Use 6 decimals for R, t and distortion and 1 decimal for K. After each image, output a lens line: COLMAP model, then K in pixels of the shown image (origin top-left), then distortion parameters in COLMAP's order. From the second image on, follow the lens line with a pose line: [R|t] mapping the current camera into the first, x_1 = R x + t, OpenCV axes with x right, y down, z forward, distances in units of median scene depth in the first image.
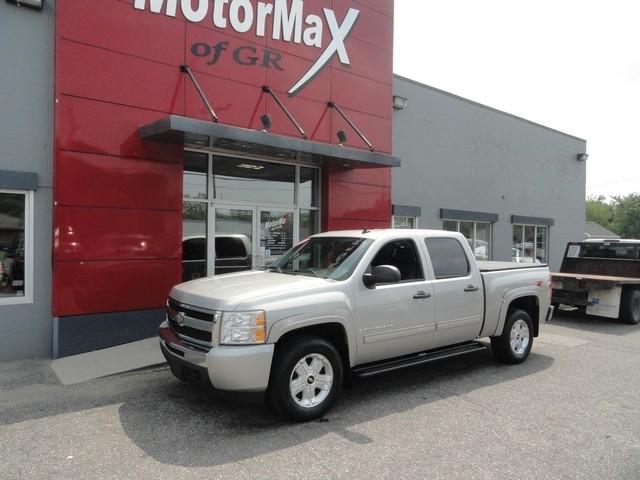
lens RADIAL K [[446.2, 0, 319.0], [0, 446.2, 240.1], [0, 0, 1]] dist [-0.001932, 0.001821]
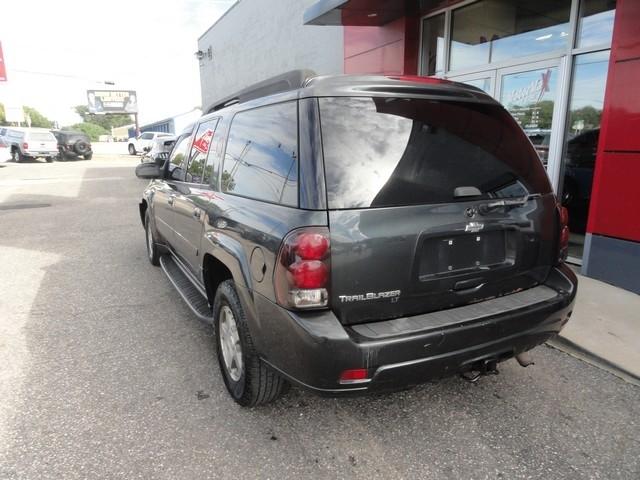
lens RADIAL K [[446.2, 0, 319.6], [0, 446.2, 245.8], [0, 0, 1]] dist [-0.001932, 0.001821]
pose [[-0.192134, 0.214134, -0.957722, 0.636562], [0.001458, 0.975965, 0.217920, 0.035553], [0.981368, 0.040474, -0.187829, 0.958259]]
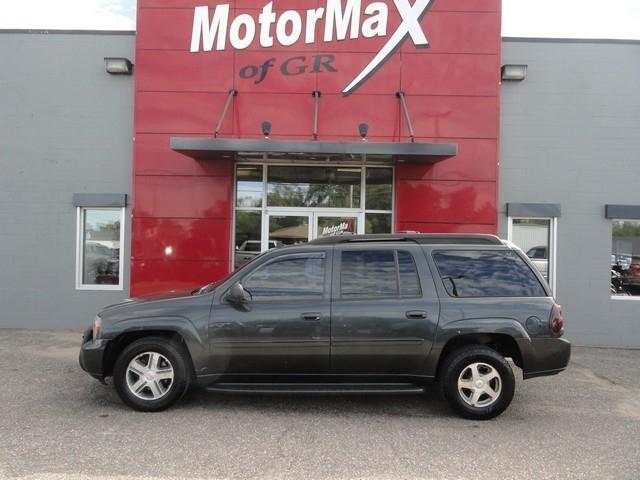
lens RADIAL K [[446.2, 0, 319.3], [0, 446.2, 243.4], [0, 0, 1]] dist [-0.001932, 0.001821]
pose [[0.787411, -0.000759, -0.616428, 0.531495], [-0.011588, 0.999804, -0.016033, 0.010998], [0.616320, 0.019767, 0.787248, 0.240674]]
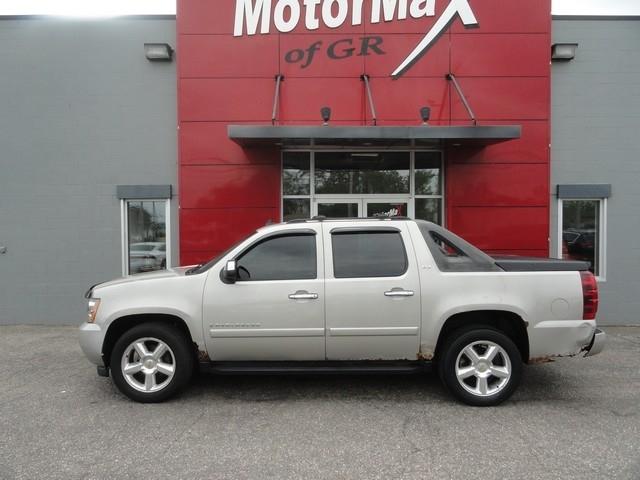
lens RADIAL K [[446.2, 0, 316.1], [0, 446.2, 241.7], [0, 0, 1]] dist [-0.001932, 0.001821]
pose [[0.801176, -0.004337, -0.598413, 0.400106], [0.014975, 0.999806, 0.012804, 0.004977], [0.598241, -0.019219, 0.801086, 0.160474]]
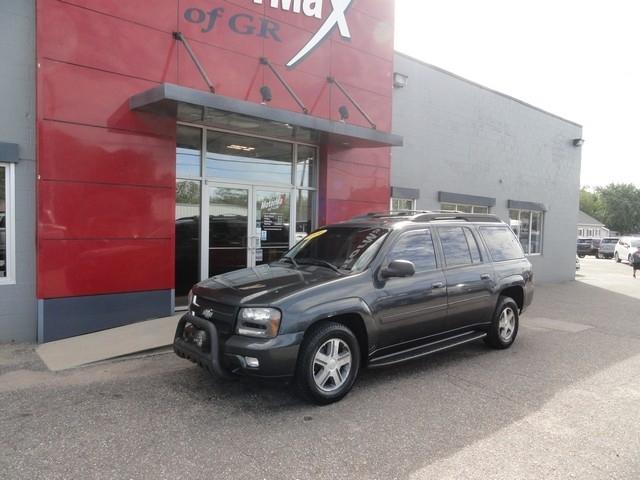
lens RADIAL K [[446.2, 0, 319.2], [0, 446.2, 243.2], [0, 0, 1]] dist [-0.001932, 0.001821]
pose [[0.999493, 0.008470, 0.030687, -0.027833], [-0.009629, 0.999238, 0.037835, 0.011155], [-0.030343, -0.038111, 0.998813, 0.039872]]
